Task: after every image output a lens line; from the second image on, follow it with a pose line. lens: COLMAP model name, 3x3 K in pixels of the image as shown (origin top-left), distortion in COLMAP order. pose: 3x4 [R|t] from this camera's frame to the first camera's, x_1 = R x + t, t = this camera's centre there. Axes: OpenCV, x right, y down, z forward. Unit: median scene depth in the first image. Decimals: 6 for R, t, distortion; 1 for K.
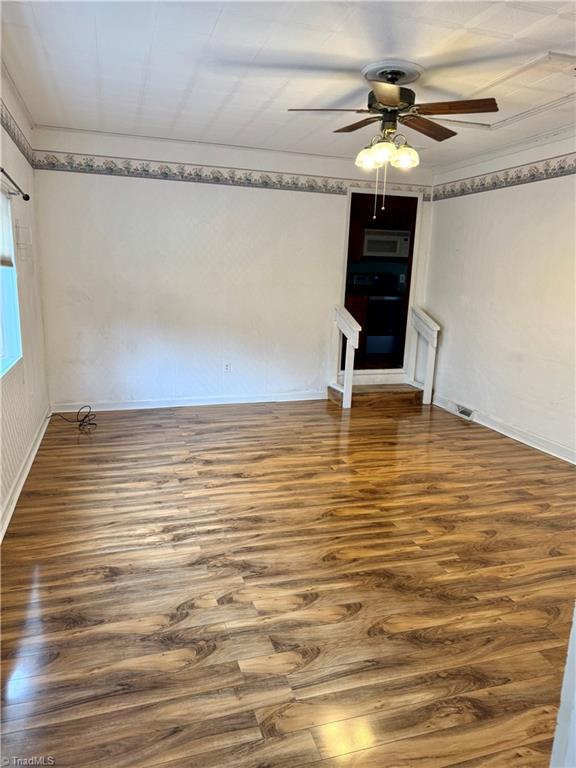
lens RADIAL K [[535.3, 0, 290.5], [0, 535.3, 388.0], [0, 0, 1]] dist [0.008971, -0.002477]
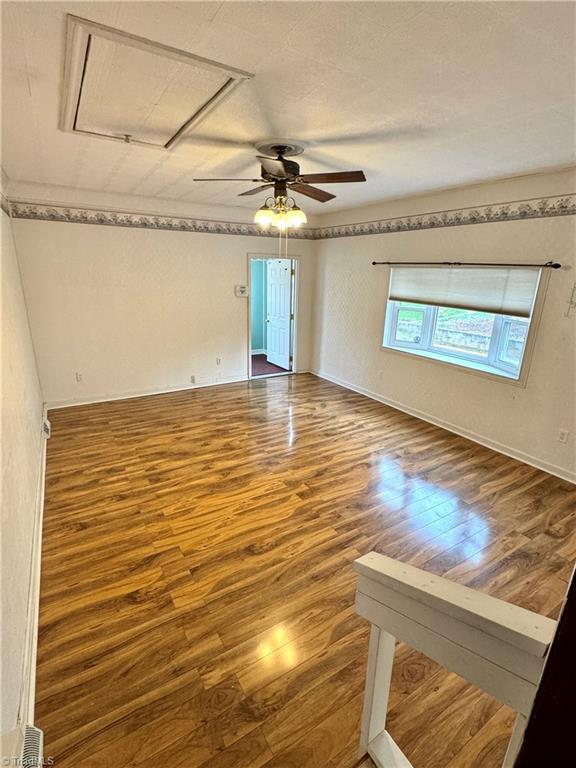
lens RADIAL K [[352.7, 0, 289.6], [0, 352.7, 379.4], [0, 0, 1]] dist [-0.000394, -0.000242]
pose [[-0.969961, 0.020424, -0.242402, 0.350723], [-0.099578, 0.875821, 0.472251, -0.488006], [0.221946, 0.482203, -0.847479, 1.829286]]
